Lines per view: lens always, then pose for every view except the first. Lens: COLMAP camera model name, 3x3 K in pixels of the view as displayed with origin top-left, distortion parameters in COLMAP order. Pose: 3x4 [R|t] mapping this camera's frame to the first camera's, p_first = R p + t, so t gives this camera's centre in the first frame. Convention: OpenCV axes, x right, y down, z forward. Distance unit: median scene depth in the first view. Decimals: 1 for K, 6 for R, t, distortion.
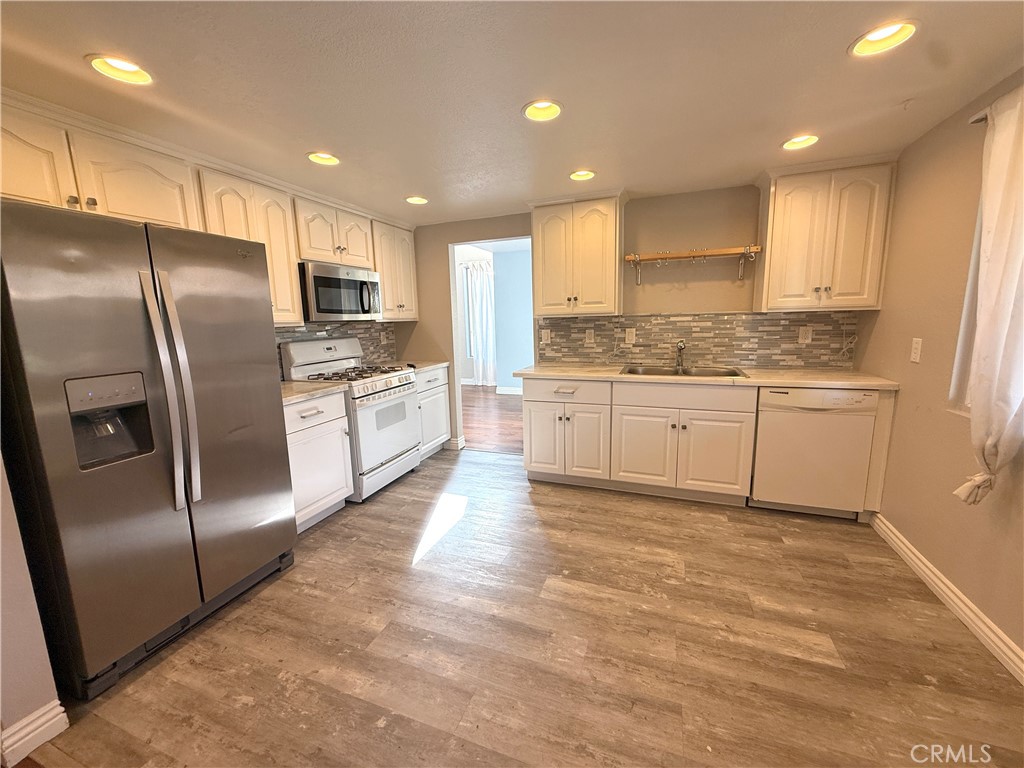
lens RADIAL K [[408.1, 0, 510.3], [0, 408.1, 382.4], [0, 0, 1]] dist [0.002290, 0.000209]
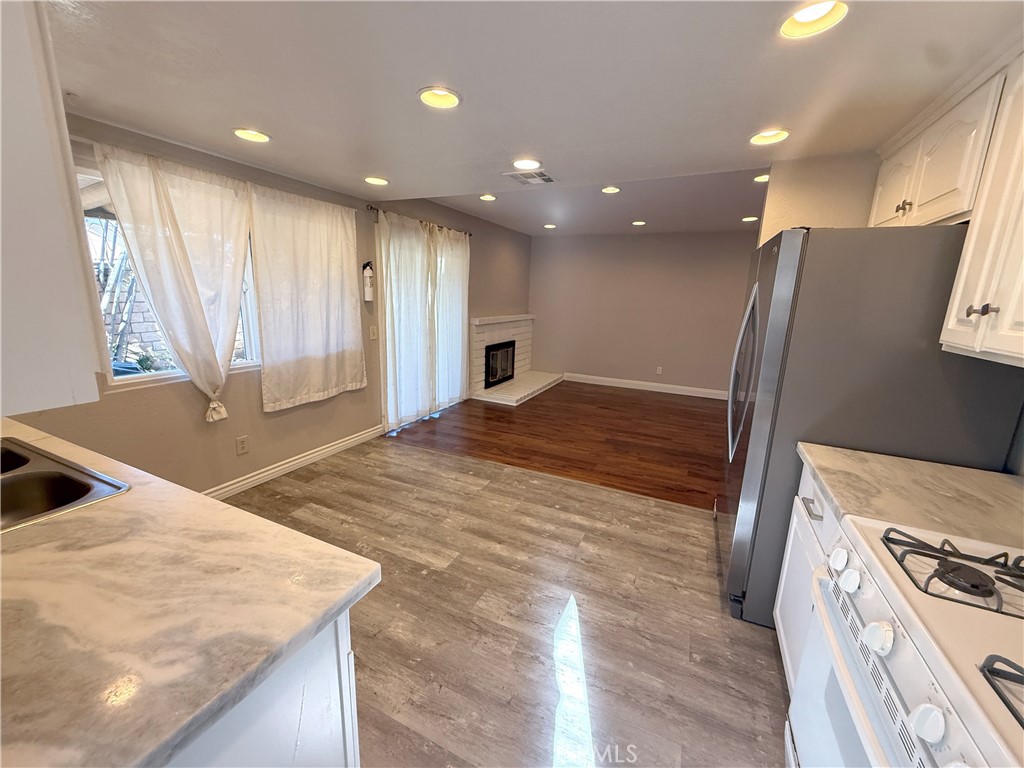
lens RADIAL K [[408.1, 0, 510.3], [0, 408.1, 382.4], [0, 0, 1]] dist [0.002290, 0.000209]
pose [[-0.997111, -0.022006, 0.072706, -0.100089], [0.006072, 0.930969, 0.365048, -0.243987], [-0.075720, 0.364434, -0.928146, 1.278038]]
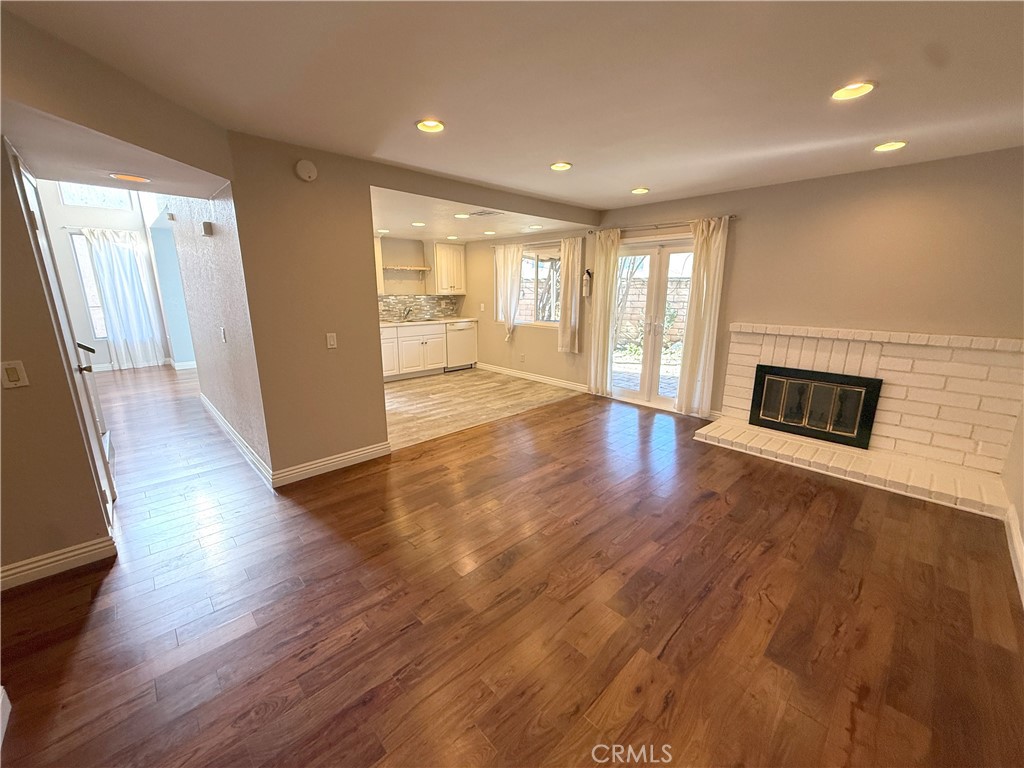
lens RADIAL K [[408.1, 0, 510.3], [0, 408.1, 382.4], [0, 0, 1]] dist [0.002290, 0.000209]
pose [[0.422709, -0.181239, 0.887958, -1.450176], [0.131476, 0.981697, 0.137783, 0.068360], [-0.896678, 0.058504, 0.438801, -0.460749]]
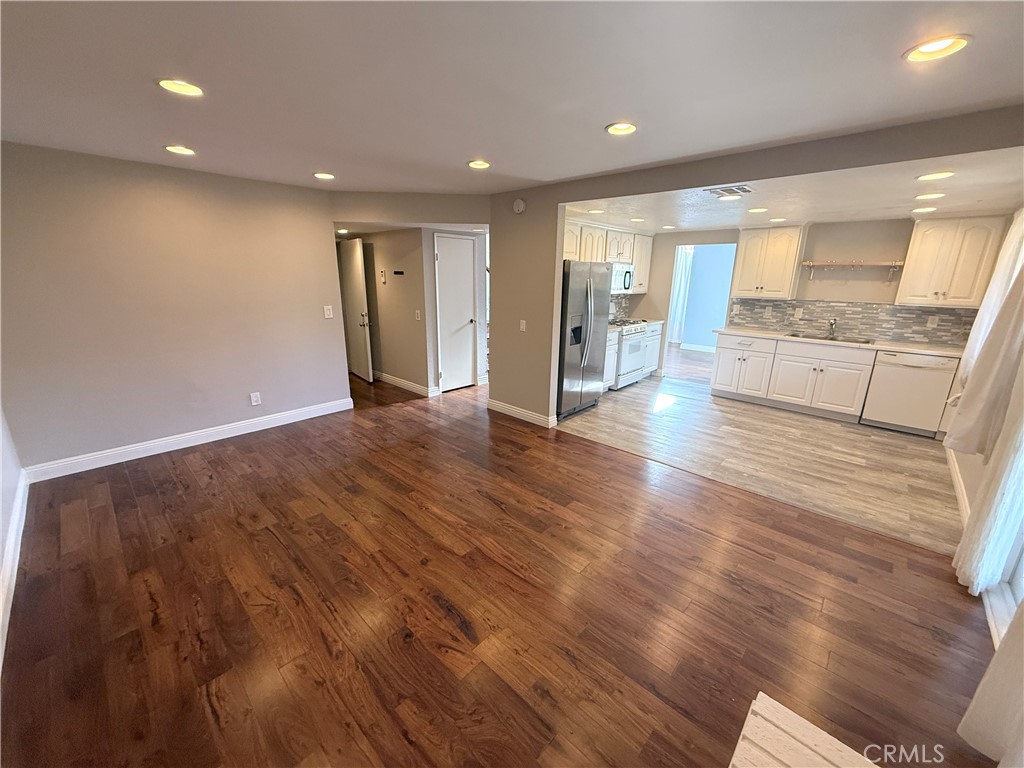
lens RADIAL K [[408.1, 0, 510.3], [0, 408.1, 382.4], [0, 0, 1]] dist [0.002290, 0.000209]
pose [[0.926304, 0.134604, -0.351914, -0.158031], [-0.097968, 0.987928, 0.120003, 0.077056], [0.363819, -0.076683, 0.928308, -0.986252]]
